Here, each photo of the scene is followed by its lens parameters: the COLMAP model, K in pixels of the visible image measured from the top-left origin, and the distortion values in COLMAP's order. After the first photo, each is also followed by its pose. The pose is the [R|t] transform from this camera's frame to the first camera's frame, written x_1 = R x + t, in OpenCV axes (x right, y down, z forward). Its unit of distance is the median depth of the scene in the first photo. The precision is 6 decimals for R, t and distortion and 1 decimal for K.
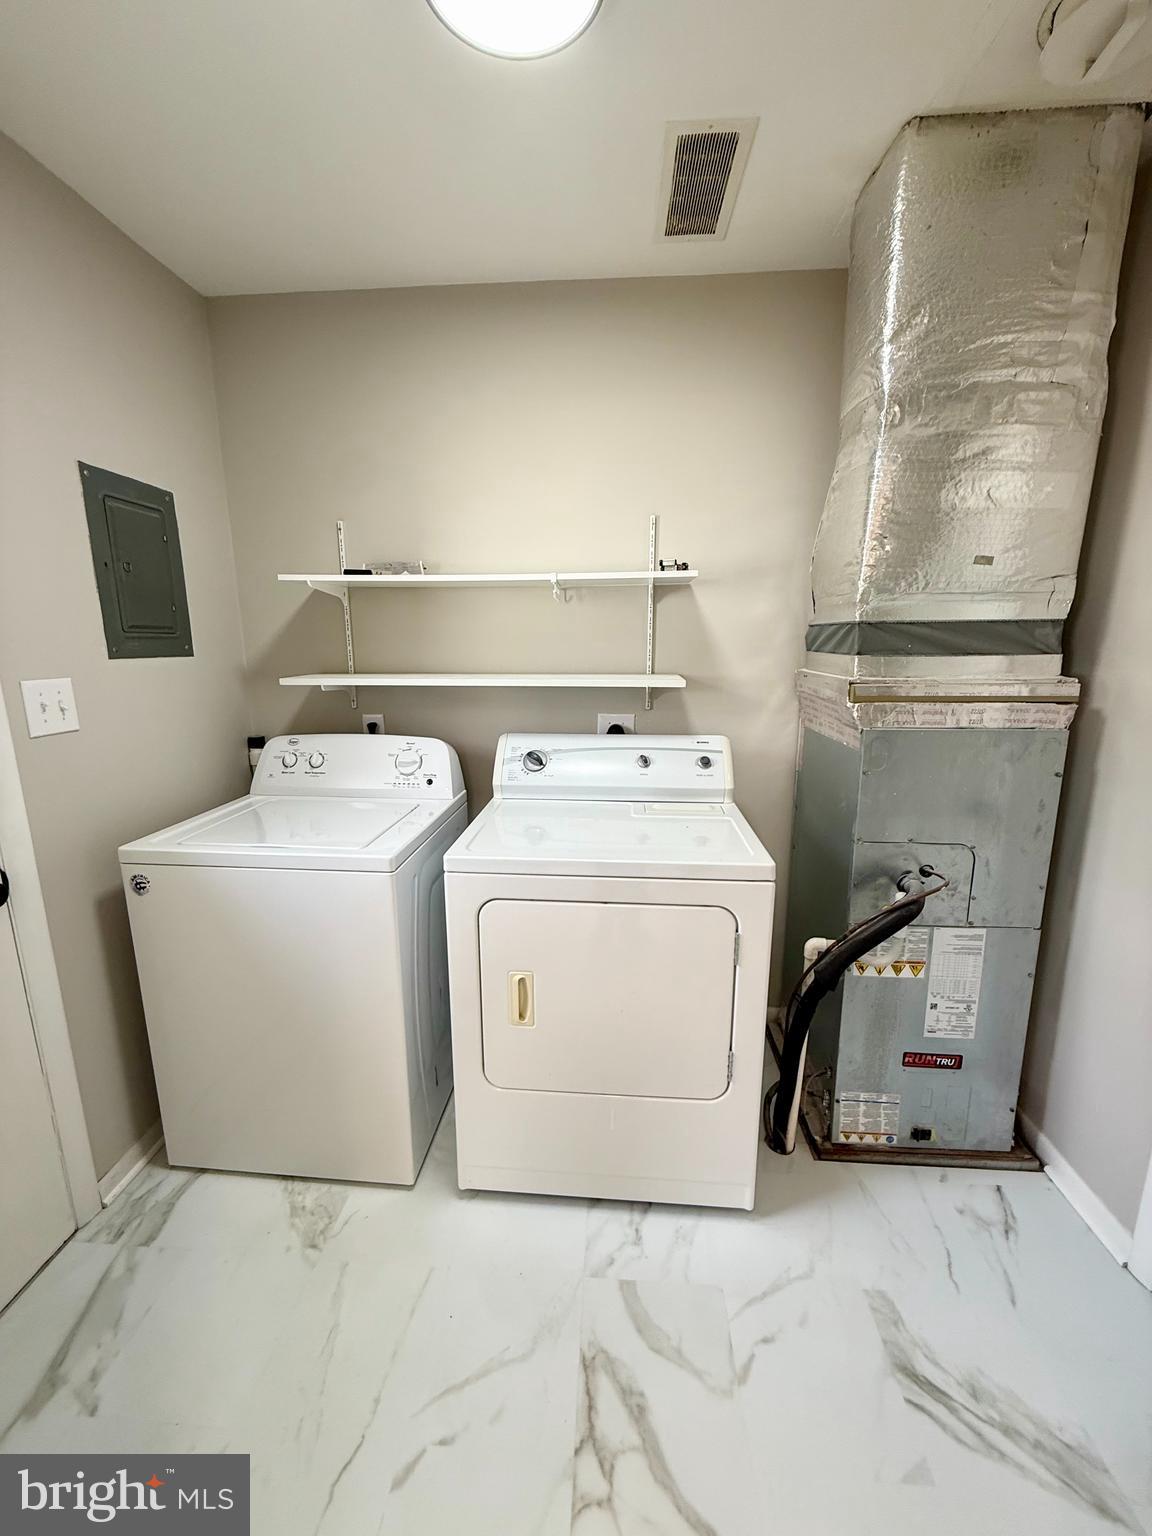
lens RADIAL K [[610.4, 0, 575.3], [0, 610.4, 766.1], [0, 0, 1]] dist [-0.000020, 0.000340]
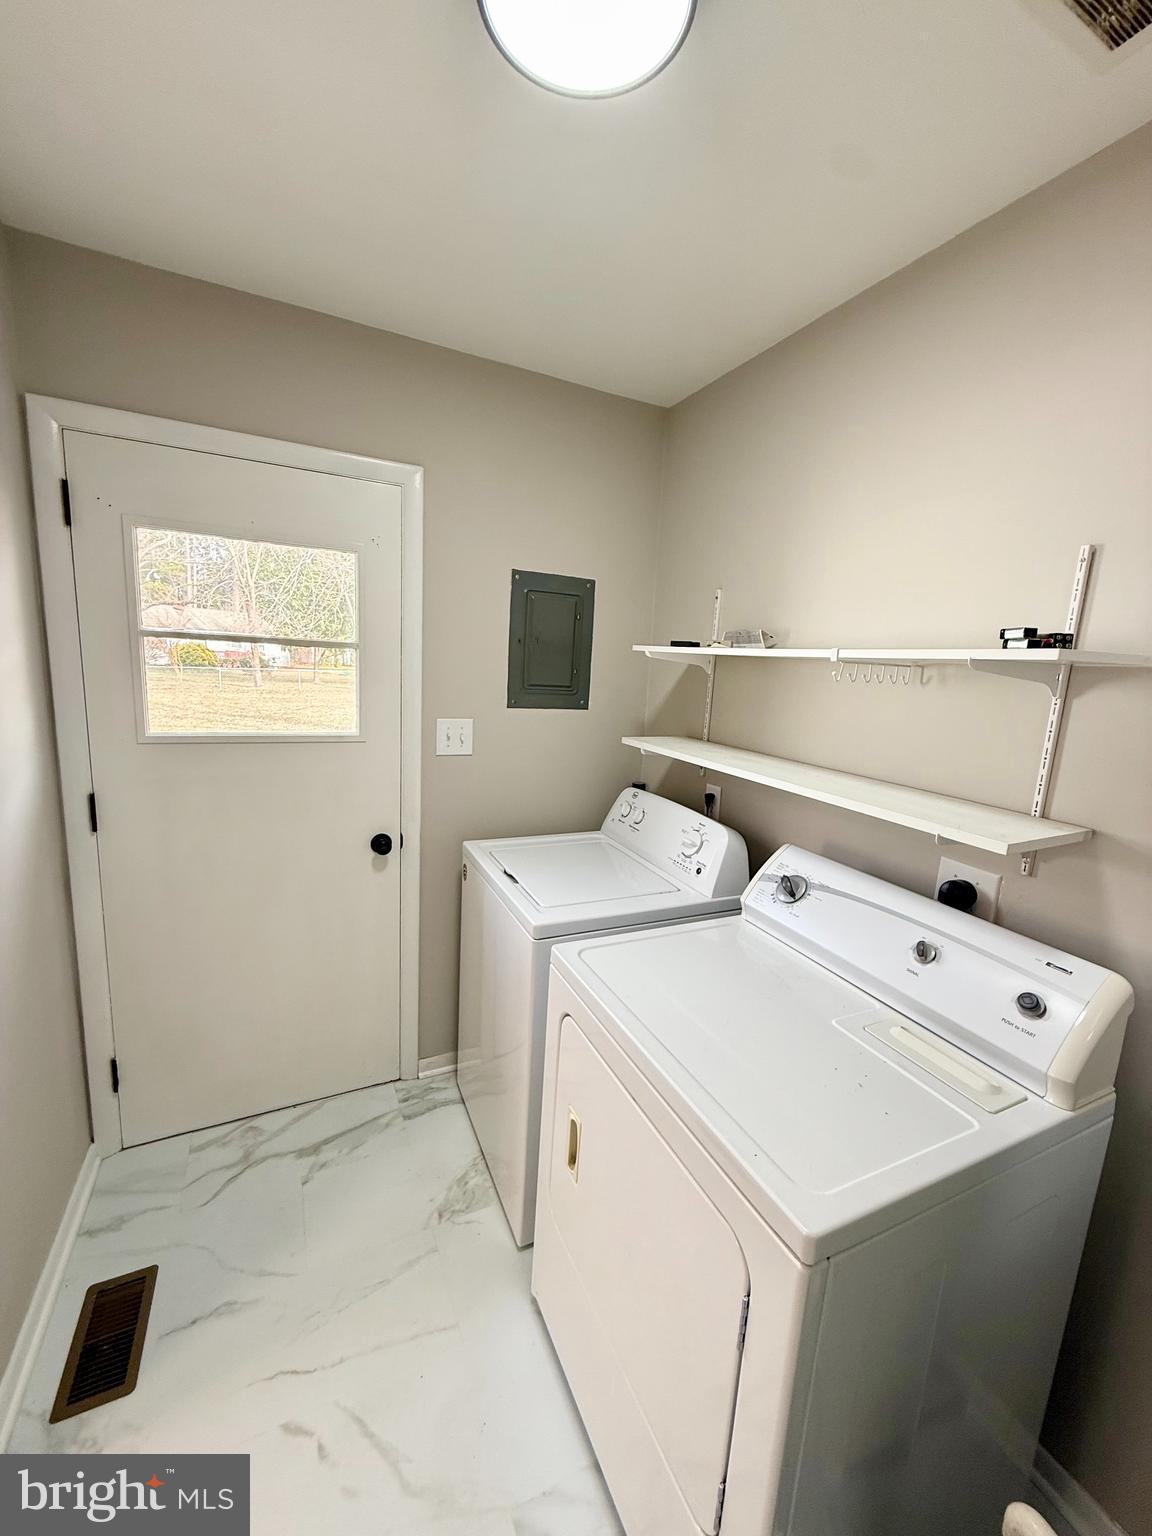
lens RADIAL K [[610.4, 0, 575.3], [0, 610.4, 766.1], [0, 0, 1]] dist [-0.000020, 0.000340]
pose [[0.497338, 0.178609, -0.848972, 0.448230], [-0.230975, 0.970519, 0.068872, -0.158847], [0.836245, 0.161838, 0.523930, 0.382157]]
